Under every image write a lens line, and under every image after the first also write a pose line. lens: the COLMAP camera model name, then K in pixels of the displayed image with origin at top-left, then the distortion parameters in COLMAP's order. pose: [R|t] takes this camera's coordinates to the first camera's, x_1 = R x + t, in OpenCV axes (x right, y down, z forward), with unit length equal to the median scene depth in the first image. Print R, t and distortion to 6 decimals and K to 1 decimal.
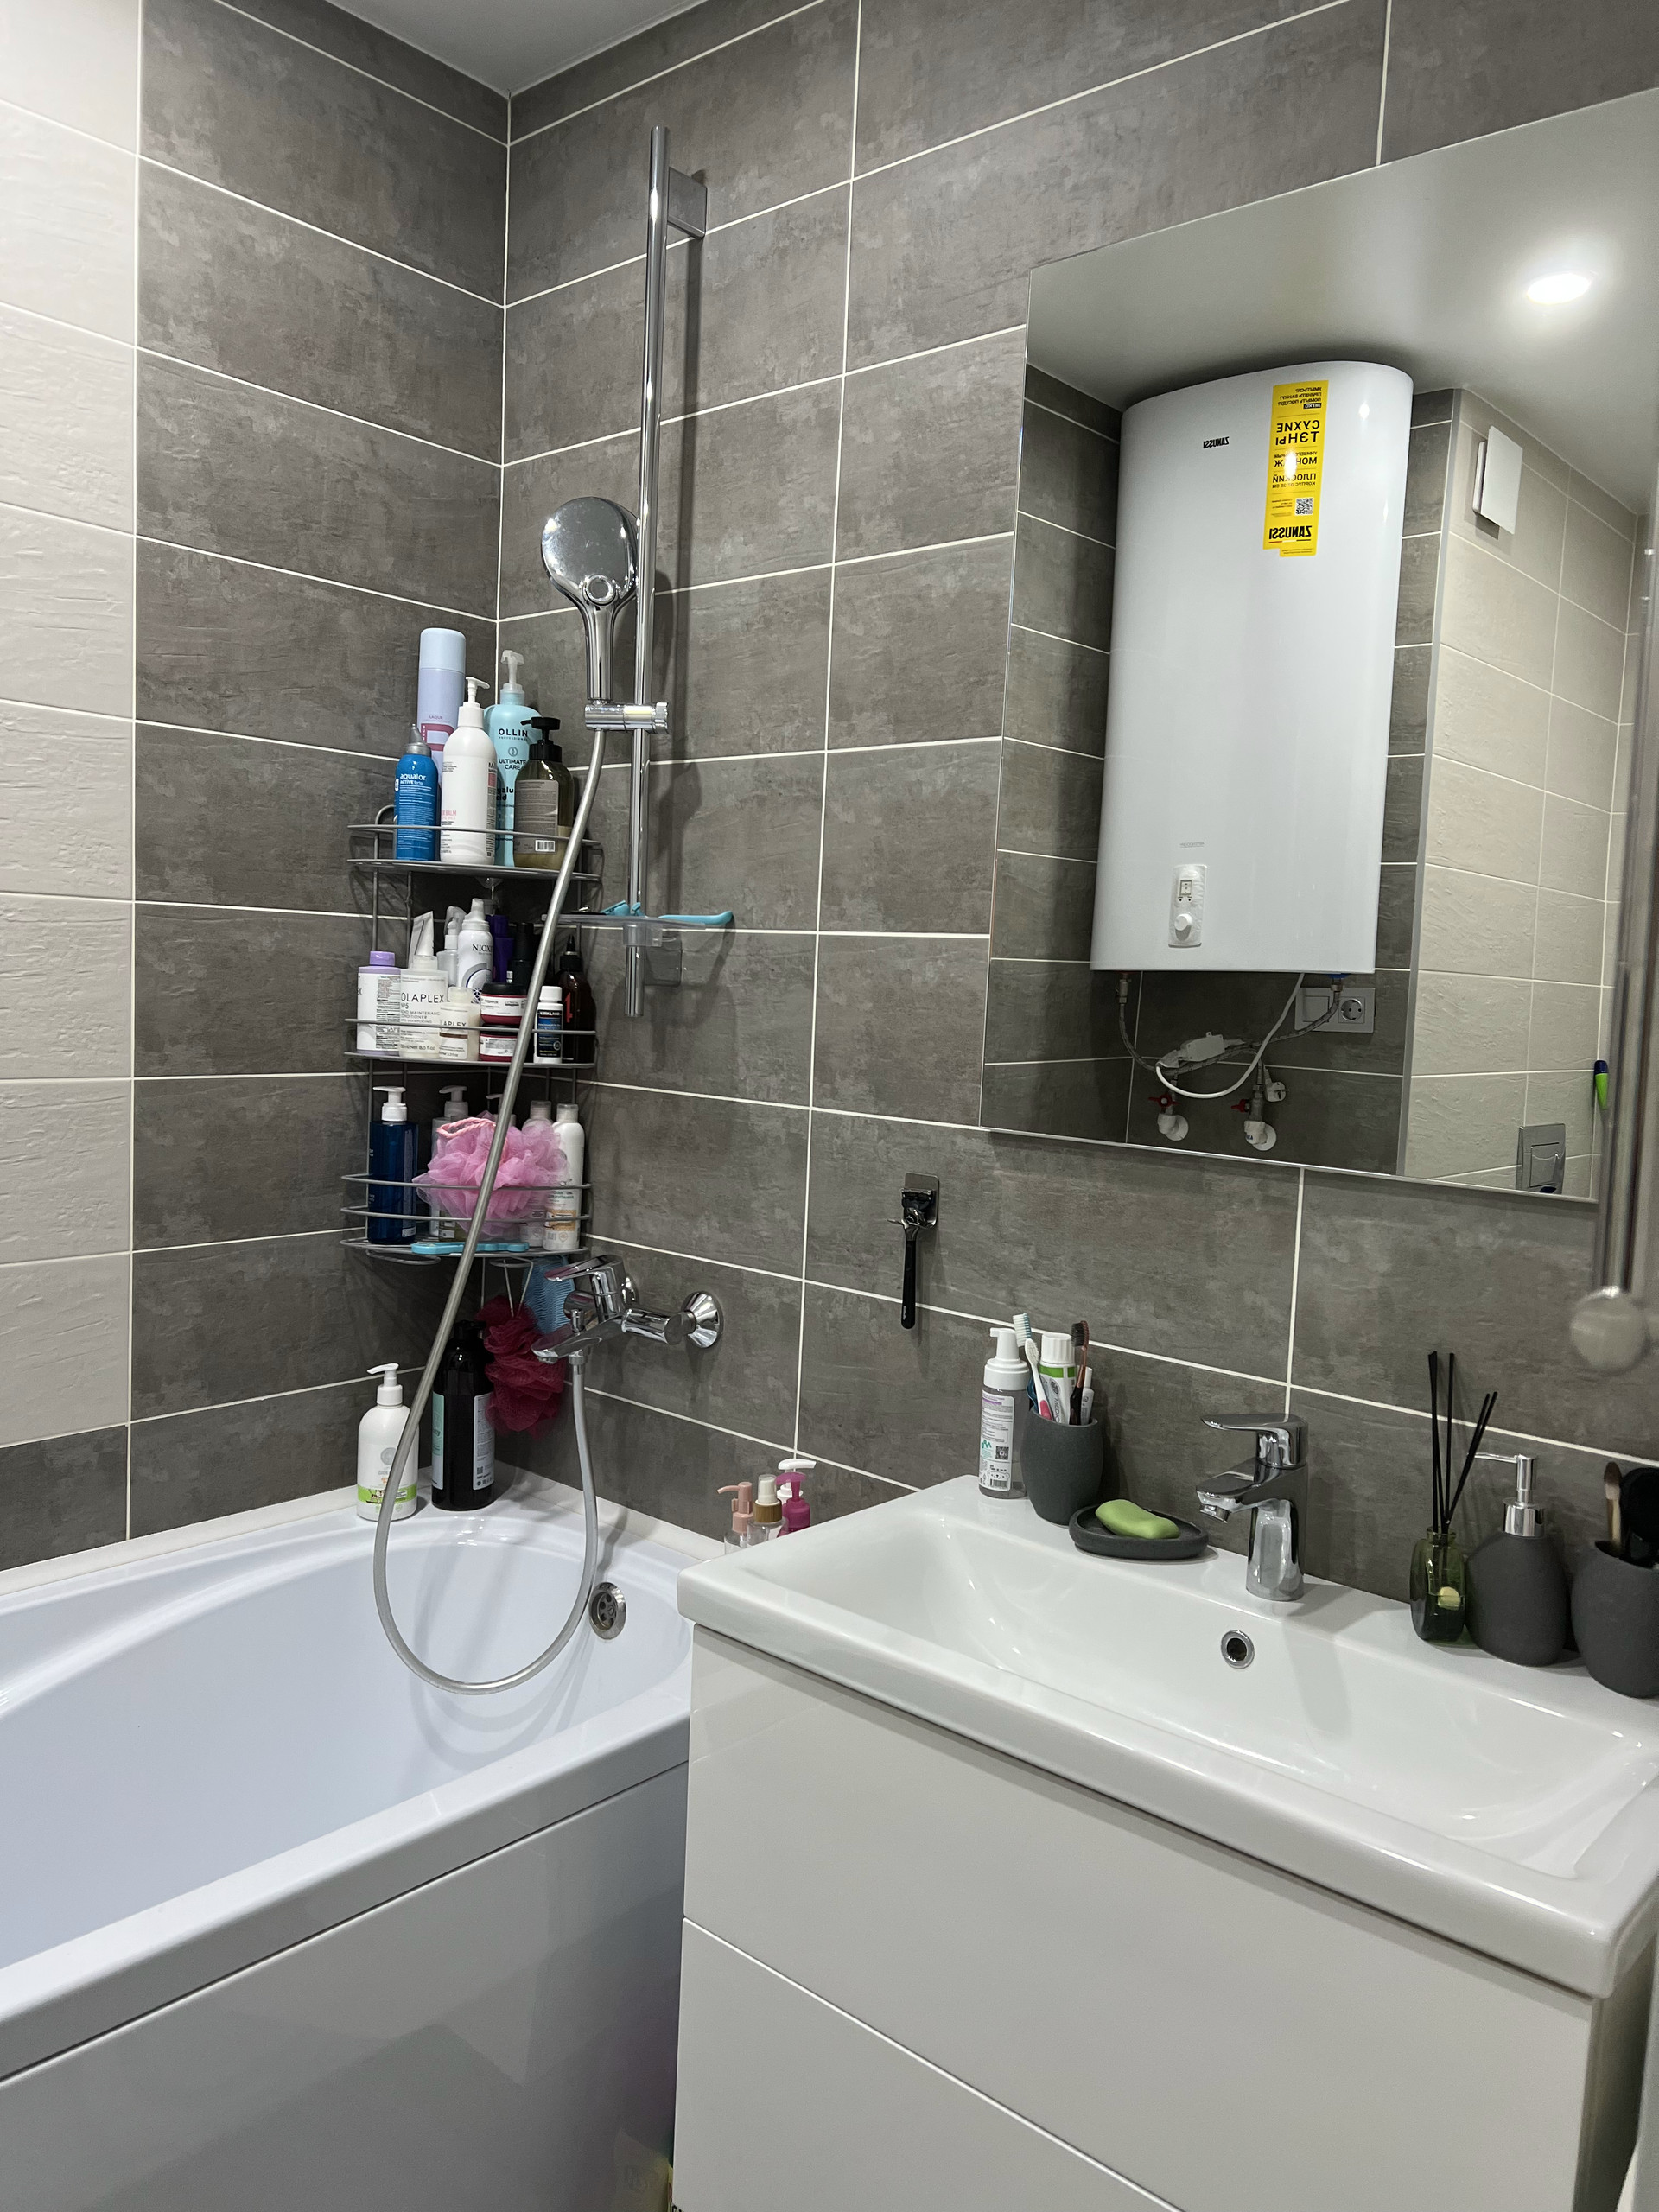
lens RADIAL K [[1670.6, 0, 830.7], [0, 1670.6, 1152.8], [0, 0, 1]] dist [0.031723, -0.042247]
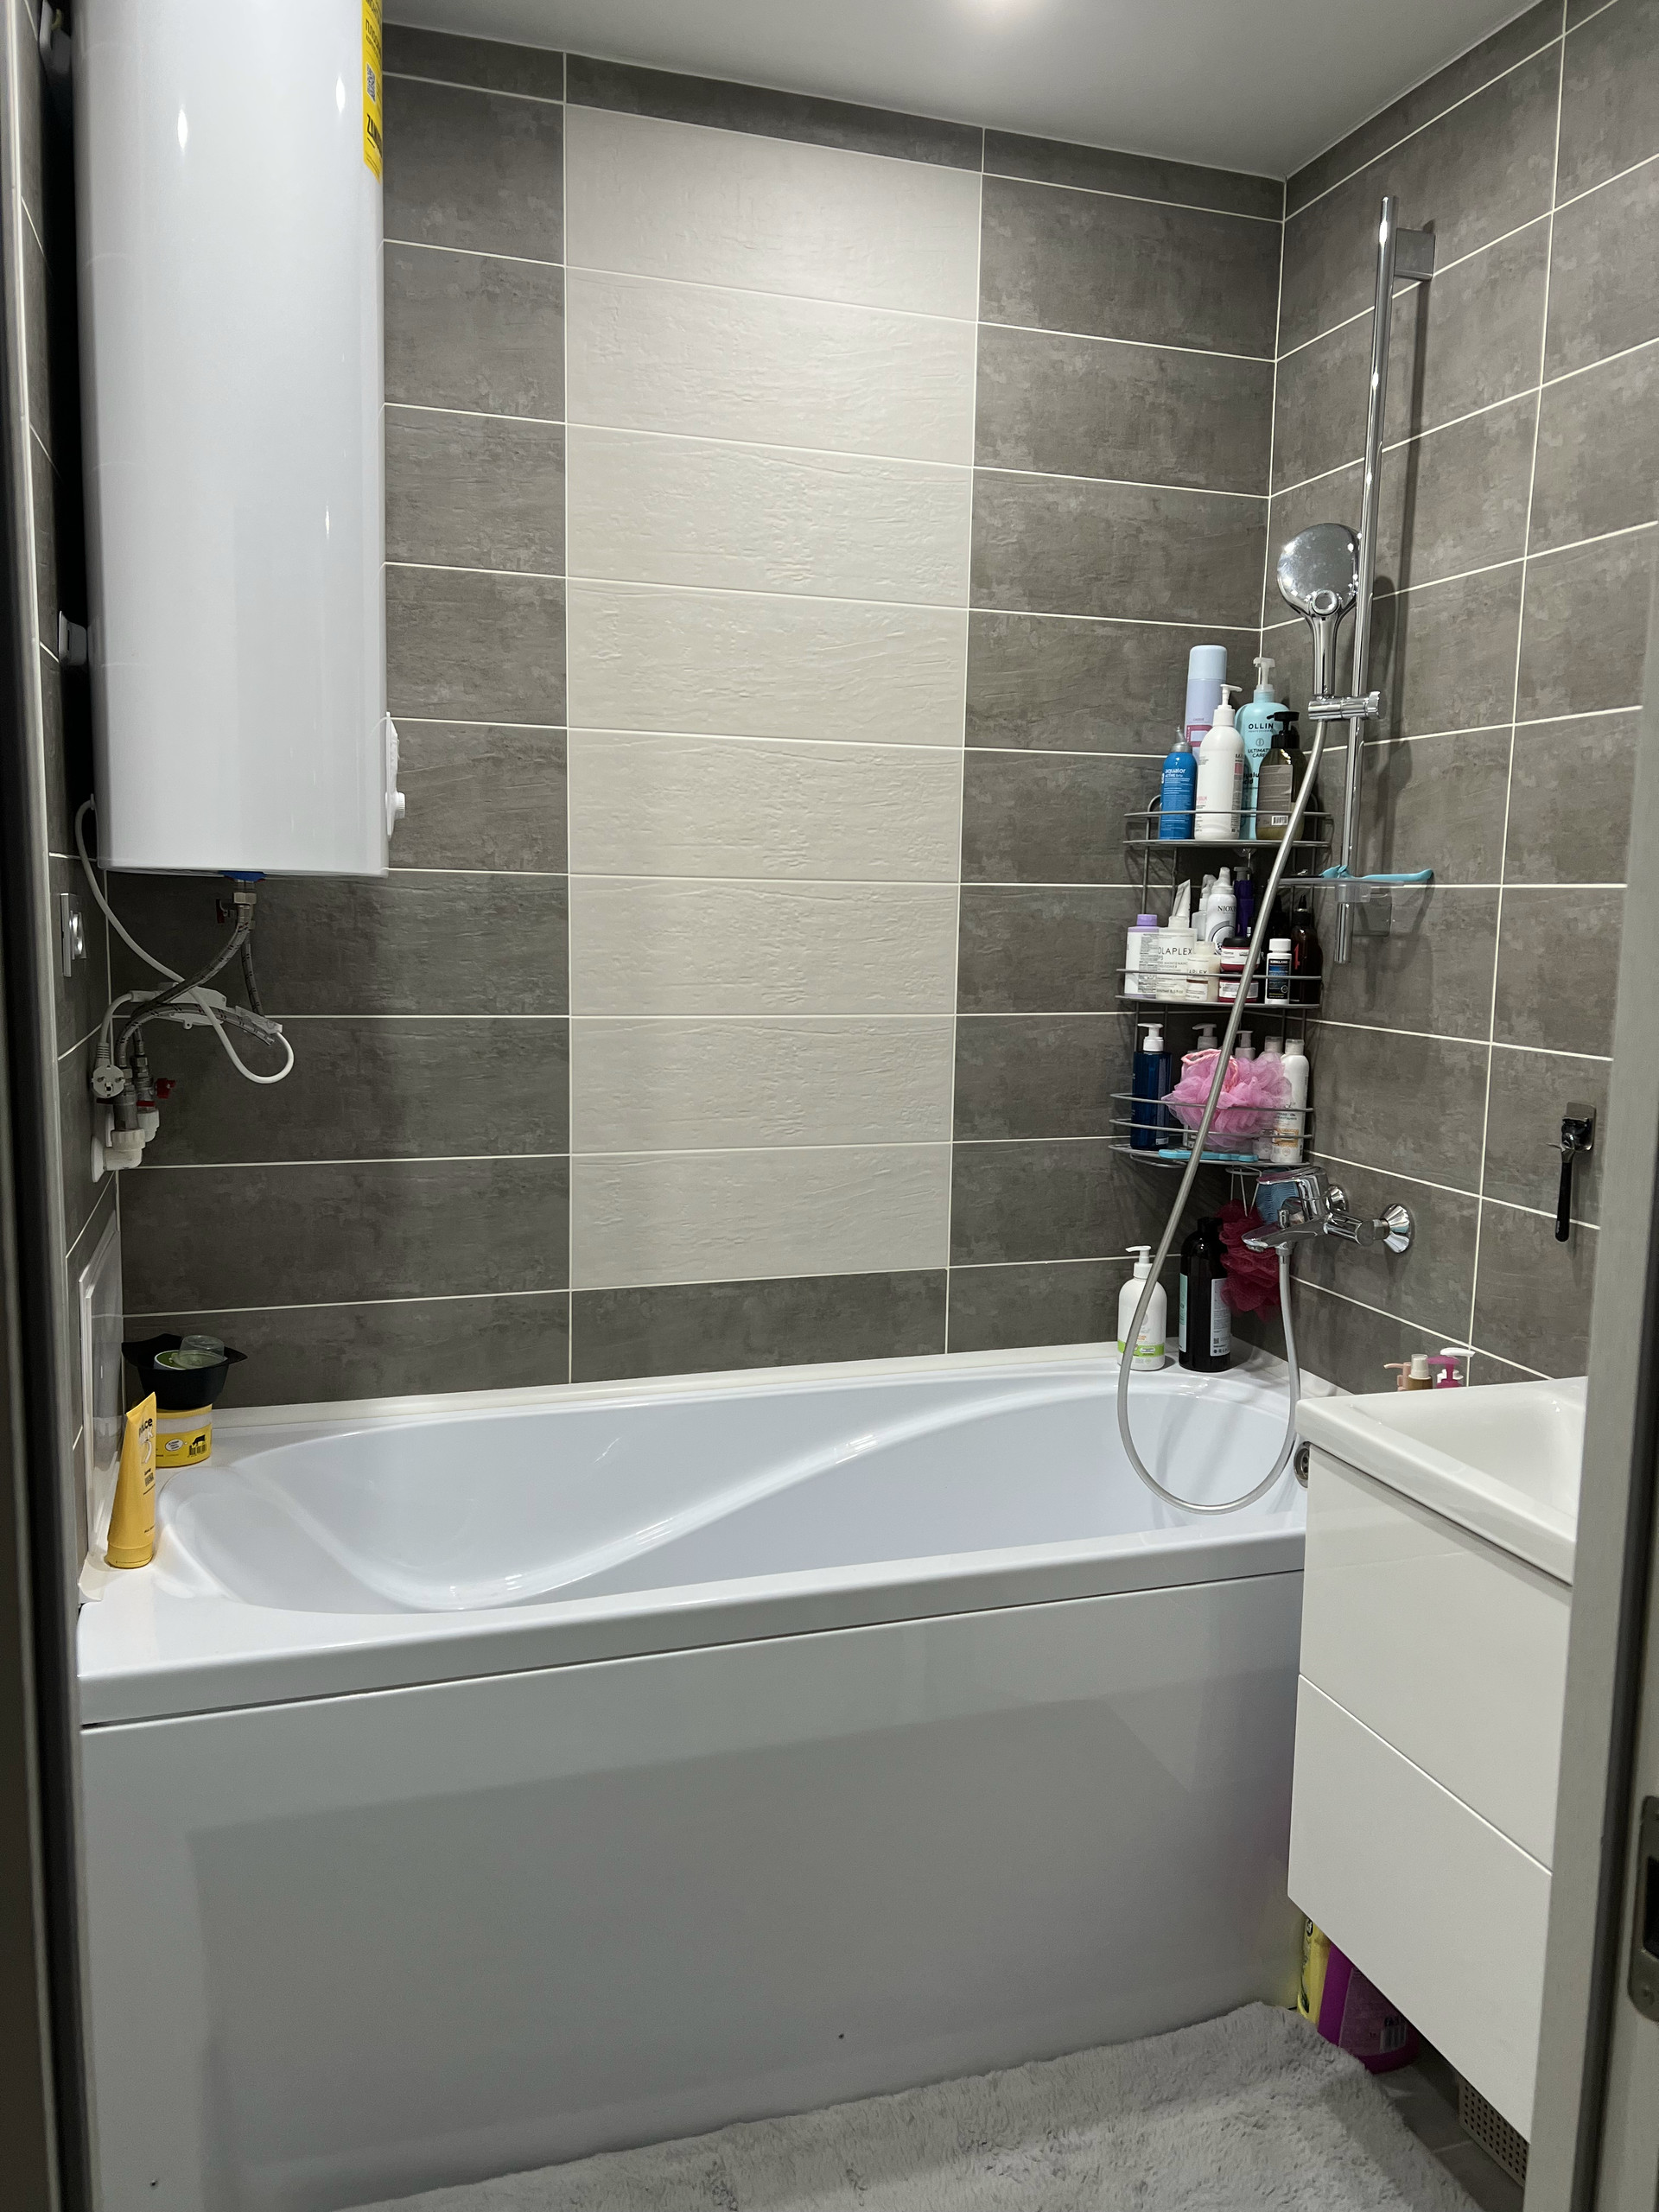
lens RADIAL K [[1645.1, 0, 825.9], [0, 1645.1, 1119.6], [0, 0, 1]] dist [0.035280, -0.042760]
pose [[0.857671, 0.035618, -0.512964, 0.167093], [-0.029698, 0.999364, 0.019736, 0.015233], [0.513341, -0.001693, 0.858183, -0.175443]]
